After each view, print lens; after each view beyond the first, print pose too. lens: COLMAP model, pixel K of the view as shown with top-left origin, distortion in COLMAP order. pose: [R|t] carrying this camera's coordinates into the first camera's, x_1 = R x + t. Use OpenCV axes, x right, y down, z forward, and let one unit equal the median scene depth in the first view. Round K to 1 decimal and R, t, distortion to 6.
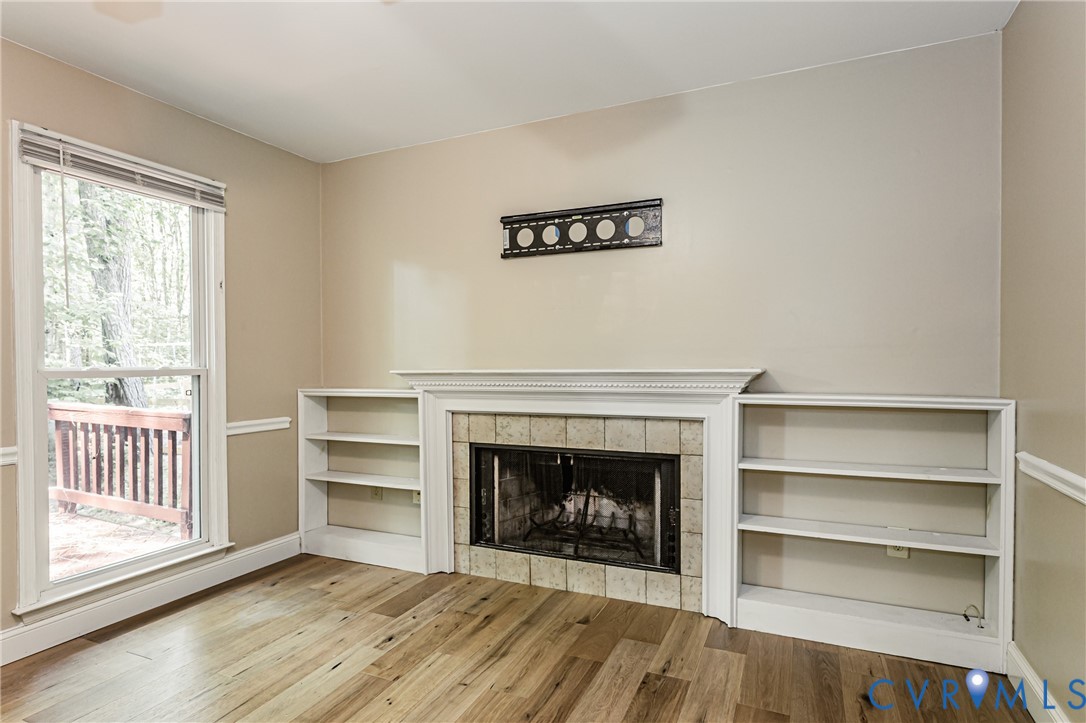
lens RADIAL K [[590.6, 0, 536.3], [0, 590.6, 368.9], [0, 0, 1]] dist [-0.000756, 0.001814]
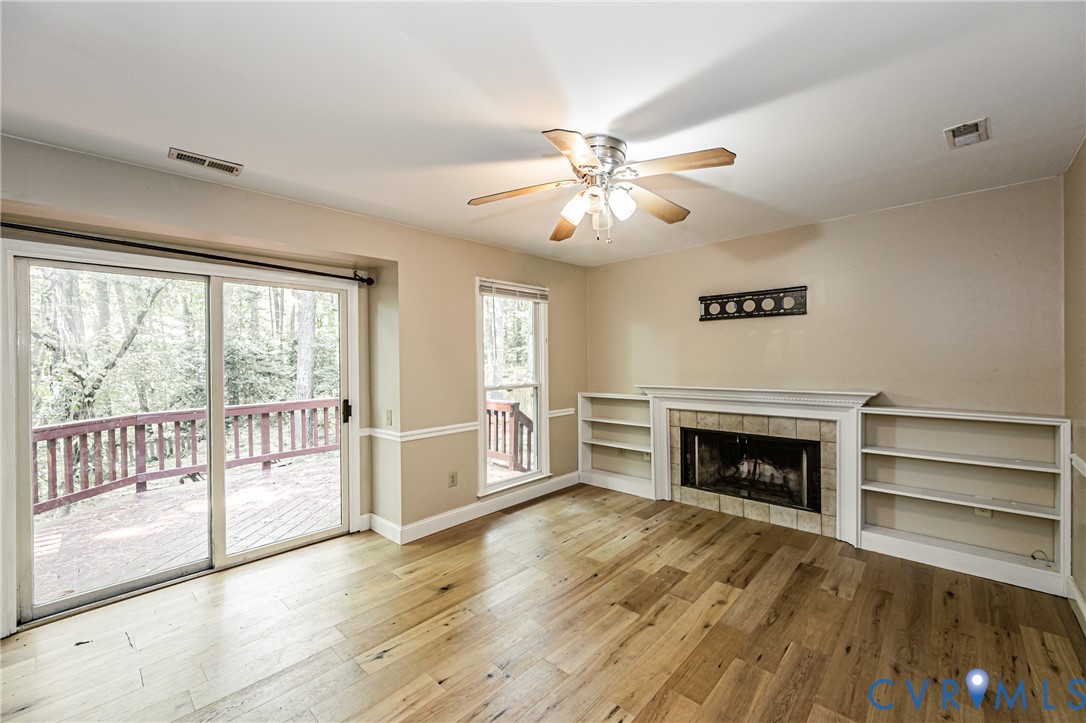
lens RADIAL K [[436.9, 0, 537.1], [0, 436.9, 359.0], [0, 0, 1]] dist [-0.000074, -0.000066]
pose [[0.946087, -0.005223, -0.323871, -0.105601], [0.003311, 0.999974, -0.006456, -0.077168], [0.323896, 0.005035, 0.946079, -0.401934]]
